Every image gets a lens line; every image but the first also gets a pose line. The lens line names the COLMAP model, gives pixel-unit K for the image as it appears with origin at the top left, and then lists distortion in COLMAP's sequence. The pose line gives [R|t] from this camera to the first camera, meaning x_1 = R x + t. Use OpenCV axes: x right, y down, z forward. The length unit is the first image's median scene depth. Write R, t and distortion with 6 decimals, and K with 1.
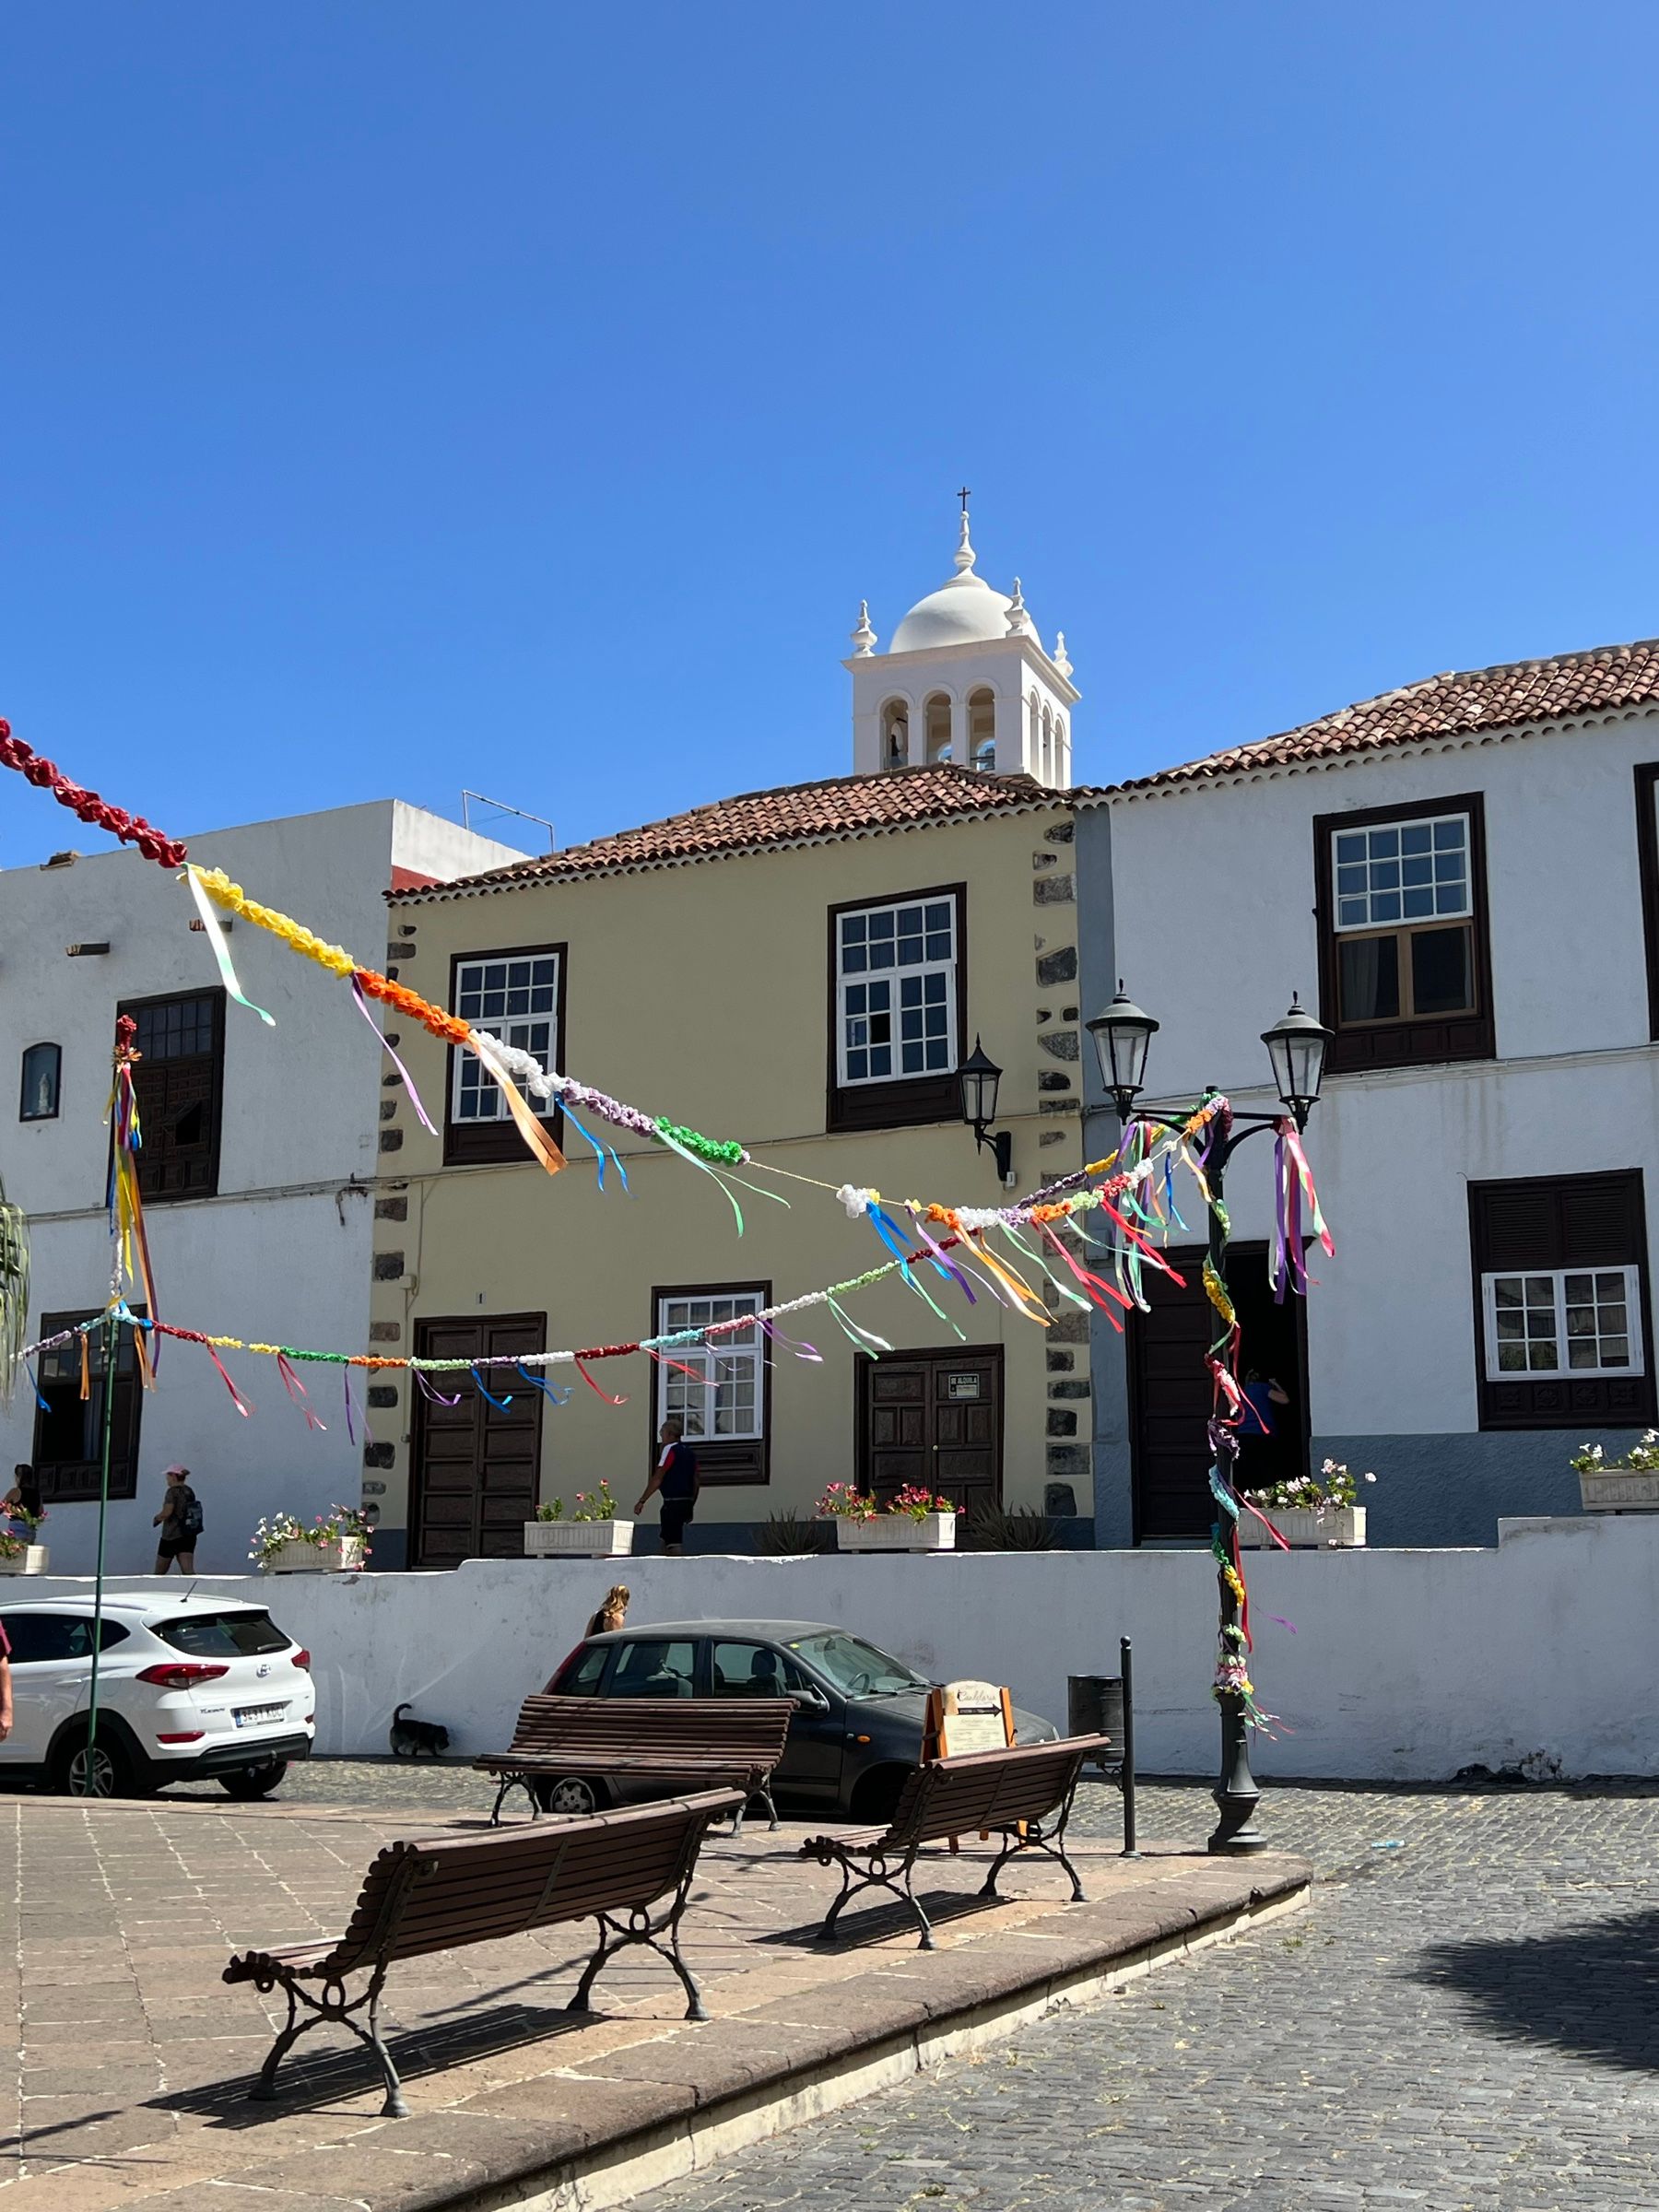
lens RADIAL K [[2513.0, 0, 859.4], [0, 2513.0, 1109.7], [0, 0, 1]] dist [0.298683, -1.217402]
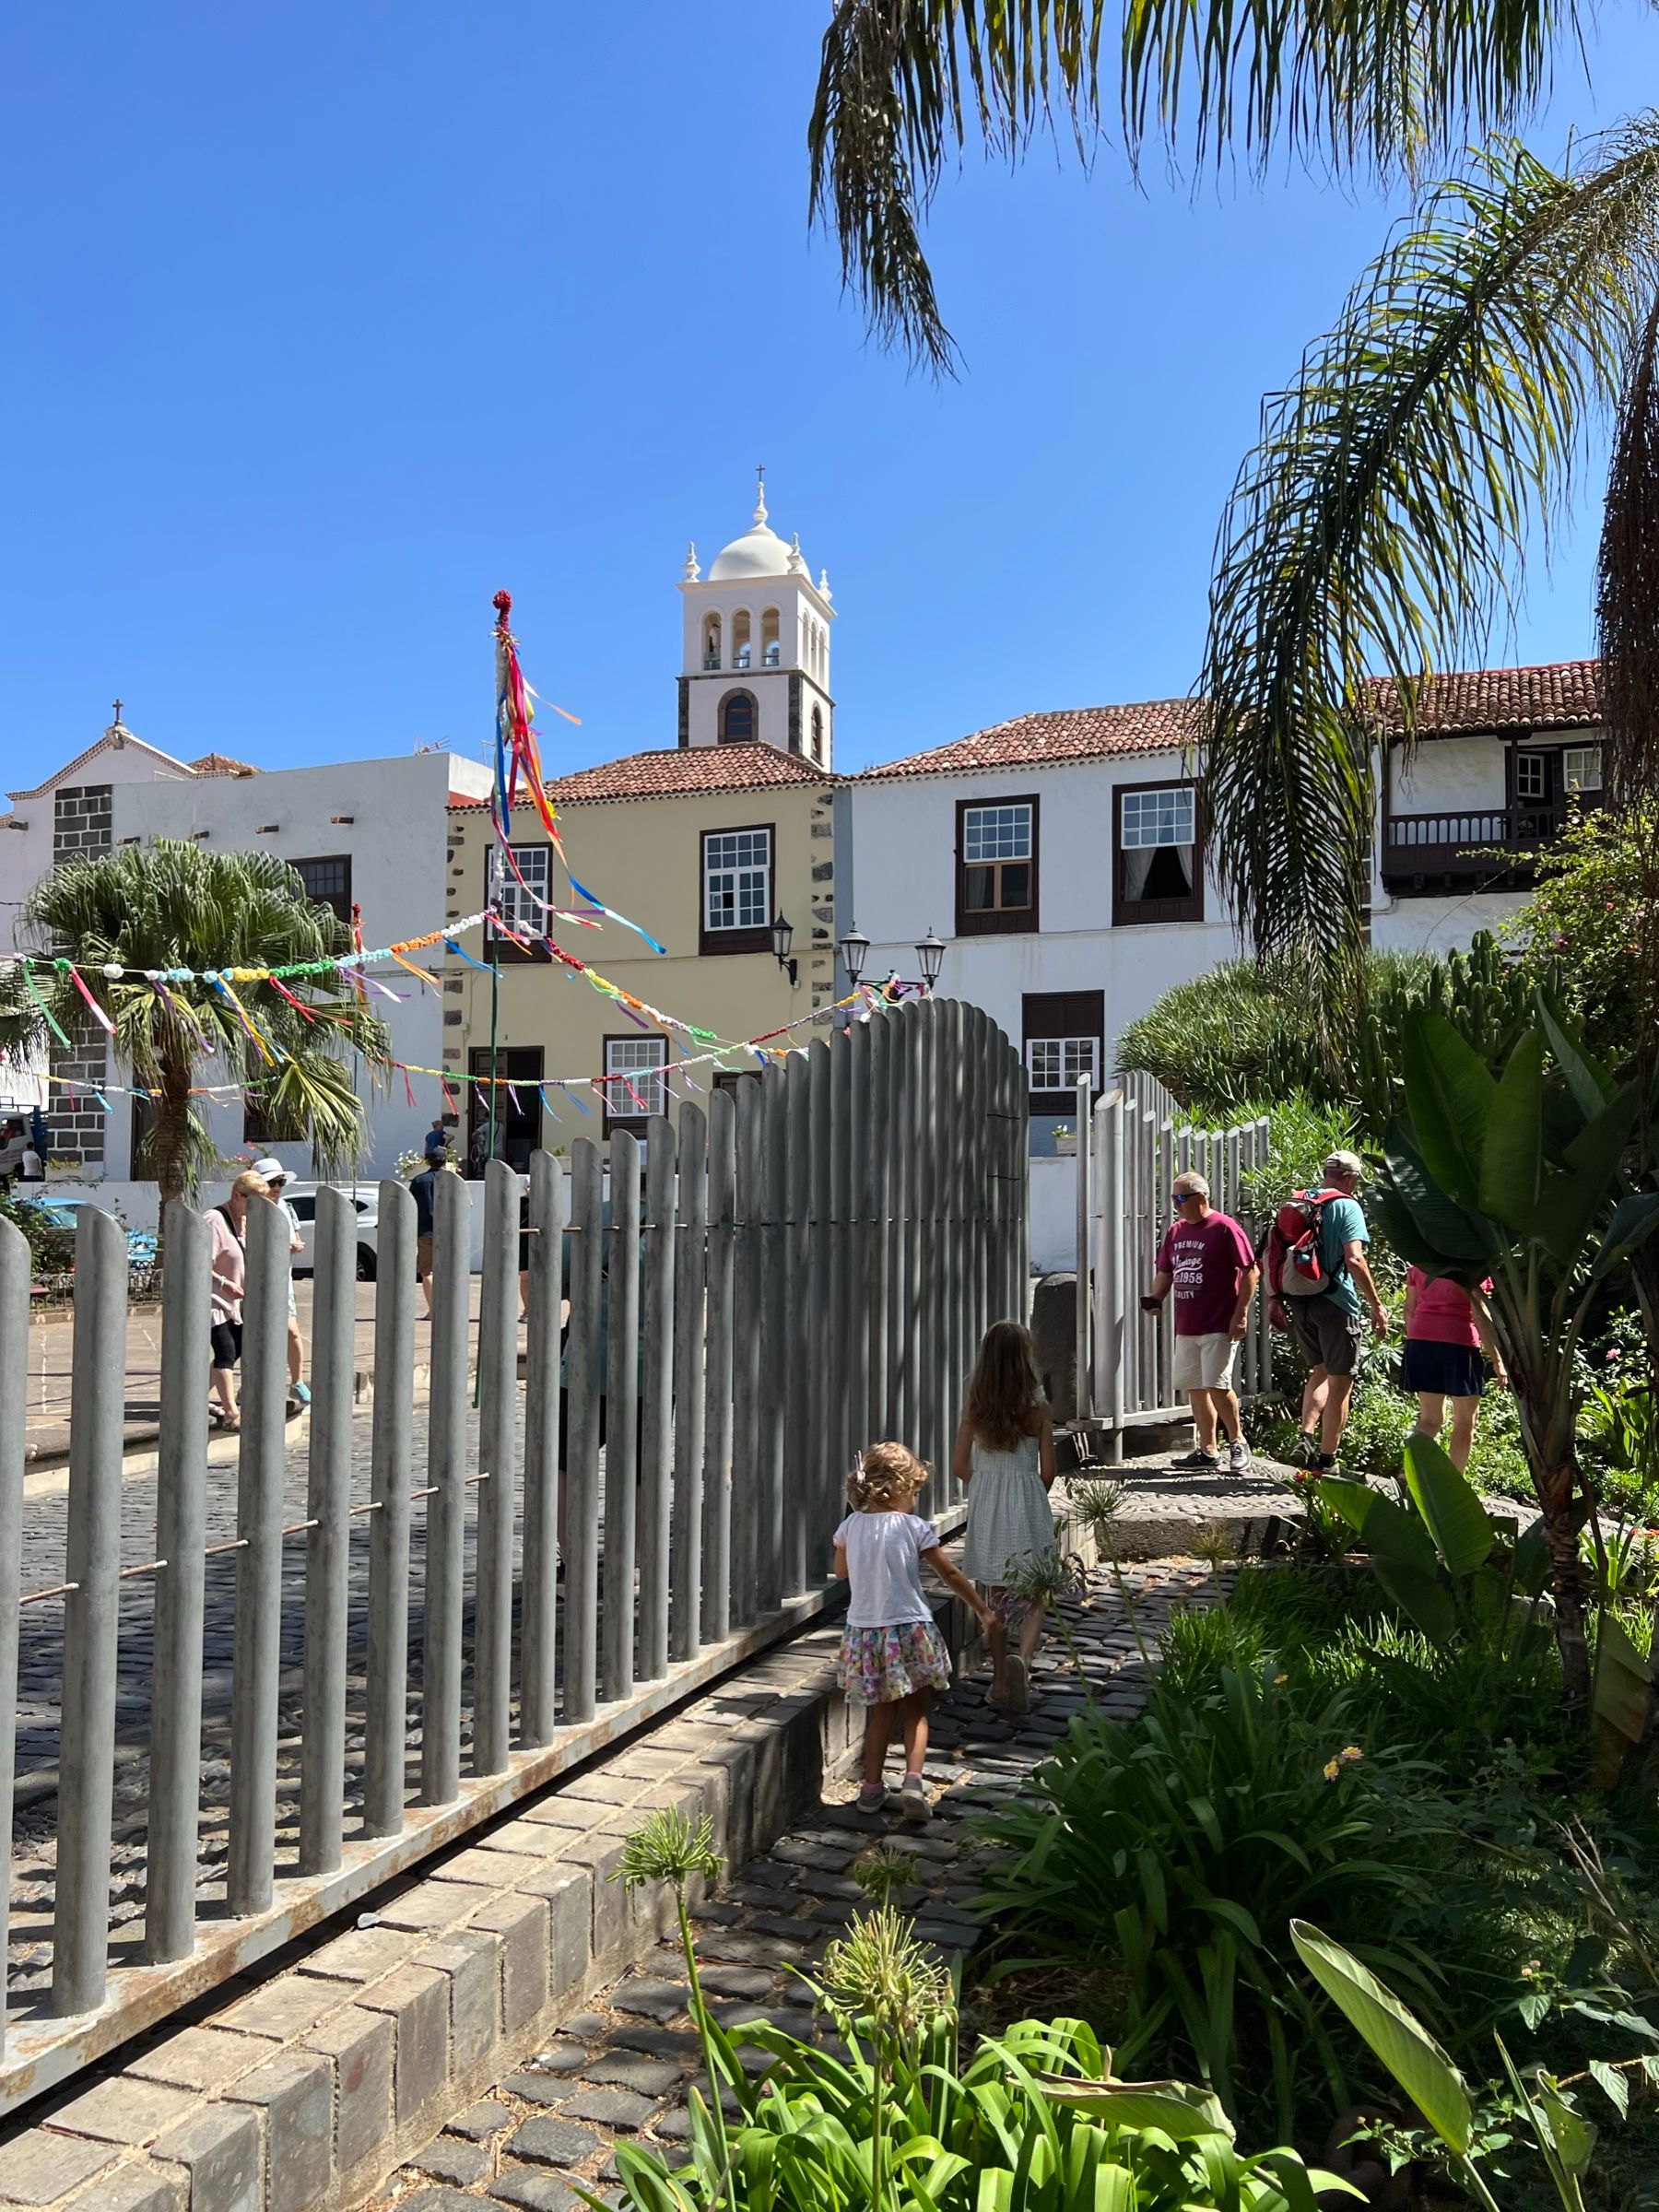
lens RADIAL K [[1698.9, 0, 827.2], [0, 1698.9, 1047.9], [0, 0, 1]] dist [0.100396, -0.130227]
pose [[0.996067, 0.015263, 0.087278, -0.027399], [-0.023508, 0.995273, 0.094230, -0.044337], [-0.085428, -0.095911, 0.991717, -0.277284]]
